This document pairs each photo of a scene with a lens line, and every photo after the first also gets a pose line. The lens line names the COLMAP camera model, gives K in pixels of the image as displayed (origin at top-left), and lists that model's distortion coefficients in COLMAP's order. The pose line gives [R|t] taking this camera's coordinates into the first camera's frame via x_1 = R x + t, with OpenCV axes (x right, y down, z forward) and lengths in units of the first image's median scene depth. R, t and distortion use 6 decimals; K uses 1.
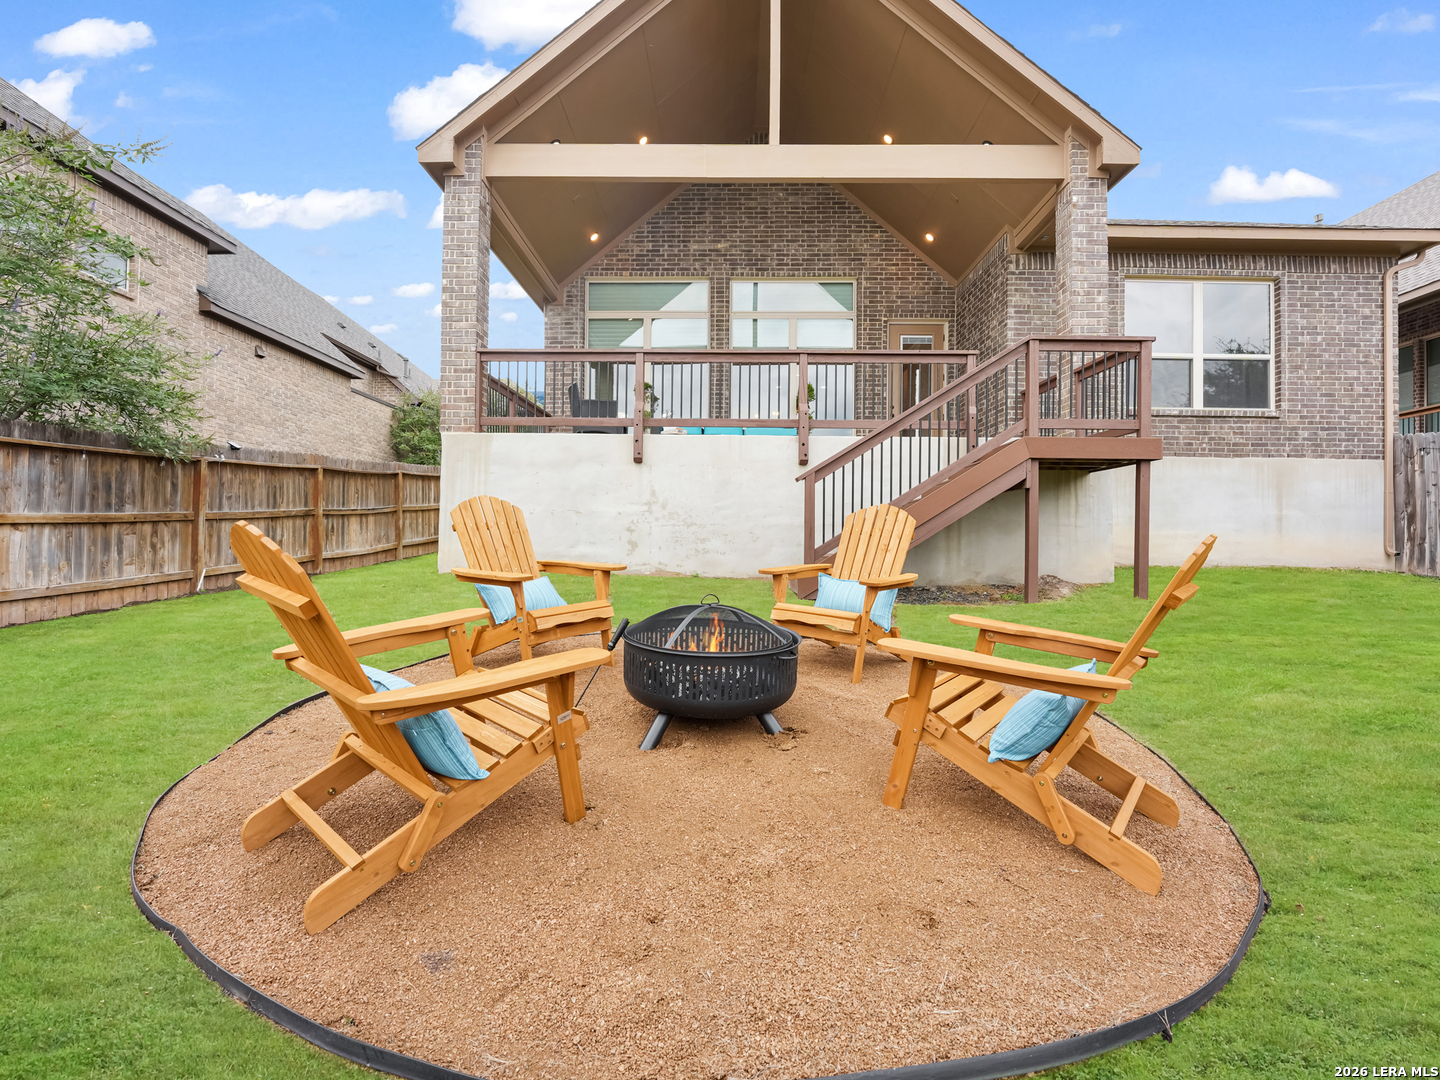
lens RADIAL K [[672.9, 0, 720.0], [0, 672.9, 540.0], [0, 0, 1]] dist [-0.022815, -0.000082]
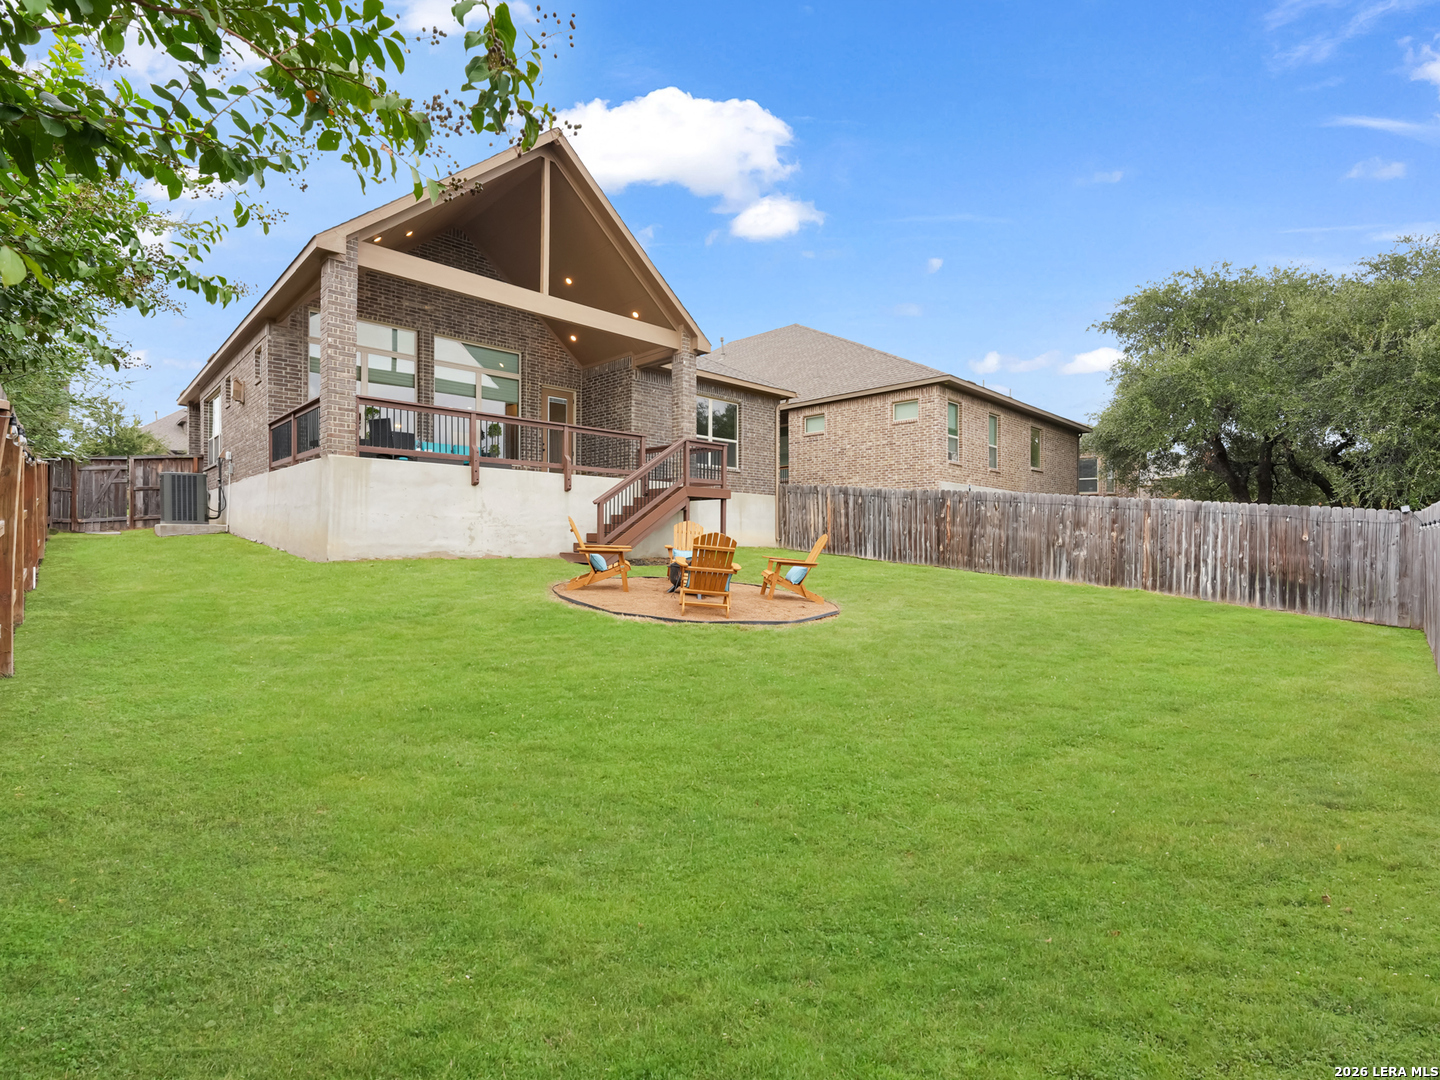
lens RADIAL K [[672.9, 0, 720.0], [0, 672.9, 540.0], [0, 0, 1]] dist [-0.022815, -0.000082]
pose [[0.693793, -0.011098, 0.720089, -0.570007], [0.004618, 0.999929, 0.010962, -0.002443], [-0.720160, -0.004281, 0.693795, -0.319024]]
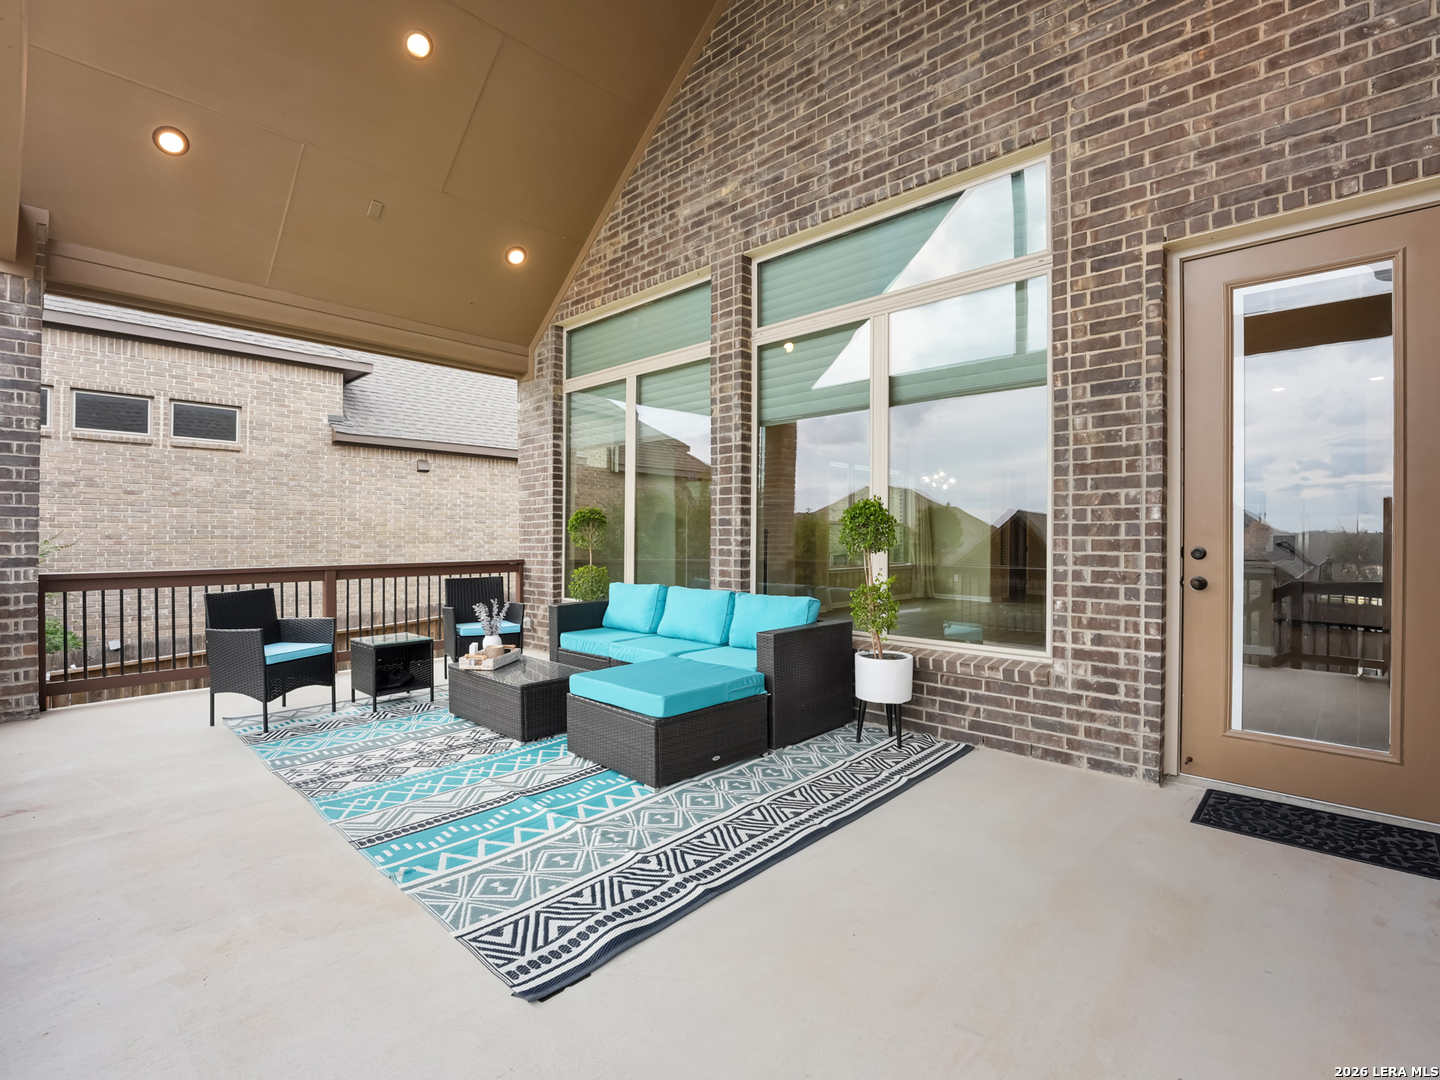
lens RADIAL K [[672.9, 0, 720.0], [0, 672.9, 540.0], [0, 0, 1]] dist [-0.022815, -0.000082]
pose [[0.742315, -0.000946, -0.670051, 0.313620], [0.000901, 1.000000, -0.000414, -0.216146], [0.670051, -0.000296, 0.742315, 0.701270]]
